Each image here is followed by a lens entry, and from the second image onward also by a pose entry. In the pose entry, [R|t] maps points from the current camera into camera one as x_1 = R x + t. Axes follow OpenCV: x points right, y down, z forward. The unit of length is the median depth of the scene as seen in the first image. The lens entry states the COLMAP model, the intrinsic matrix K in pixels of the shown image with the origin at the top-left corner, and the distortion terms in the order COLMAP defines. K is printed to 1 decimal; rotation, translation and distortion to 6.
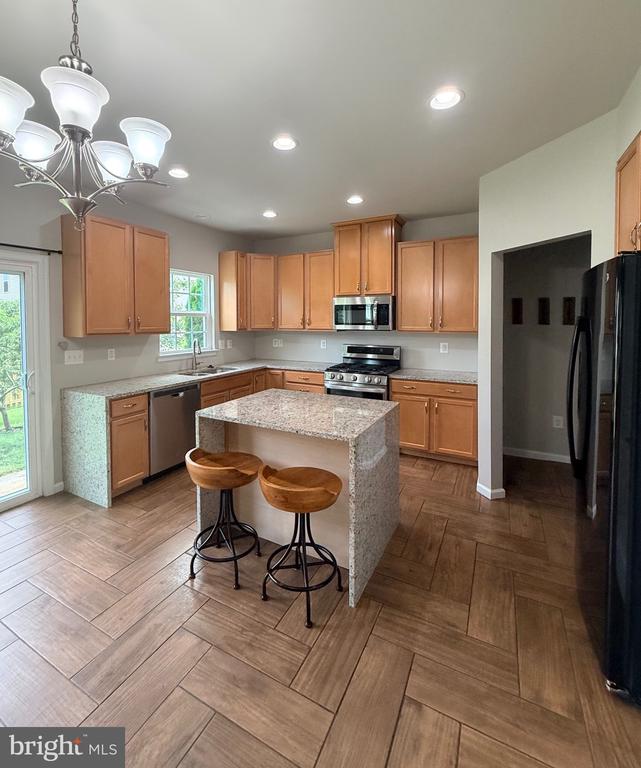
lens RADIAL K [[350.4, 0, 303.2], [0, 350.4, 329.9], [0, 0, 1]] dist [-0.002243, 0.000530]
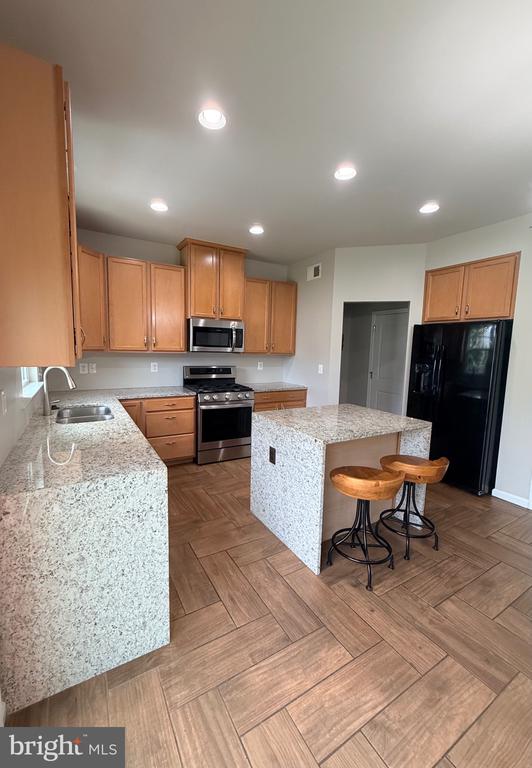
lens RADIAL K [[312.6, 0, 258.6], [0, 312.6, 383.7], [0, 0, 1]] dist [-0.003225, 0.000918]
pose [[0.527728, -0.084112, 0.845239, -0.808039], [-0.000963, 0.995025, 0.099618, 0.002398], [-0.849413, -0.053385, 0.525021, 0.543573]]
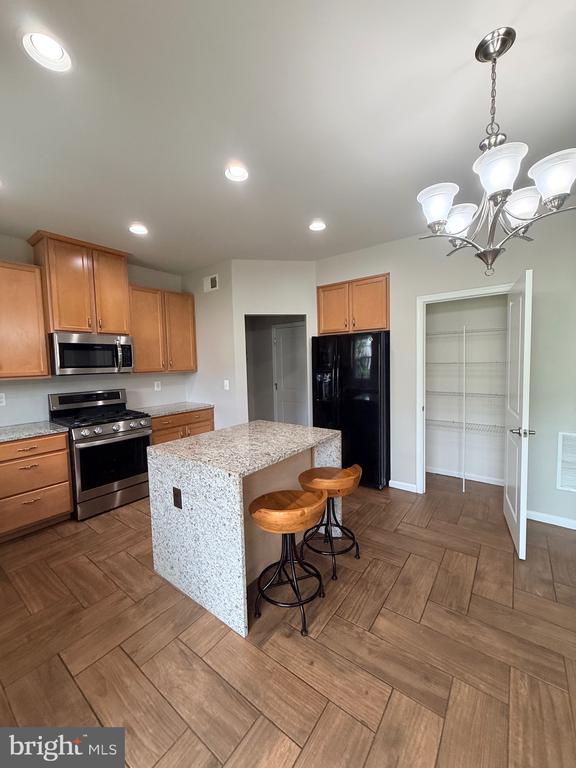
lens RADIAL K [[304.9, 0, 287.5], [0, 304.9, 381.8], [0, 0, 1]] dist [0.000320, 0.000296]
pose [[0.155268, -0.068377, 0.985503, -0.702832], [0.051128, 0.996821, 0.061107, -0.002347], [-0.986548, 0.040899, 0.158271, 0.586972]]
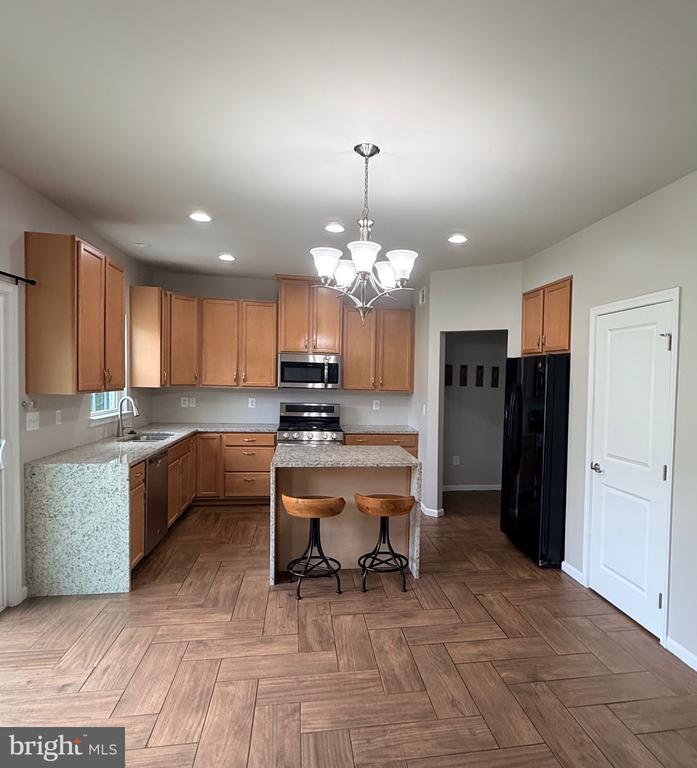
lens RADIAL K [[482.1, 0, 384.4], [0, 482.1, 399.1], [0, 0, 1]] dist [-0.000431, 0.000730]
pose [[0.783238, -0.004003, 0.621710, -0.721136], [-0.012588, 0.999672, 0.022296, -0.002522], [-0.621595, -0.025289, 0.782930, -0.283508]]
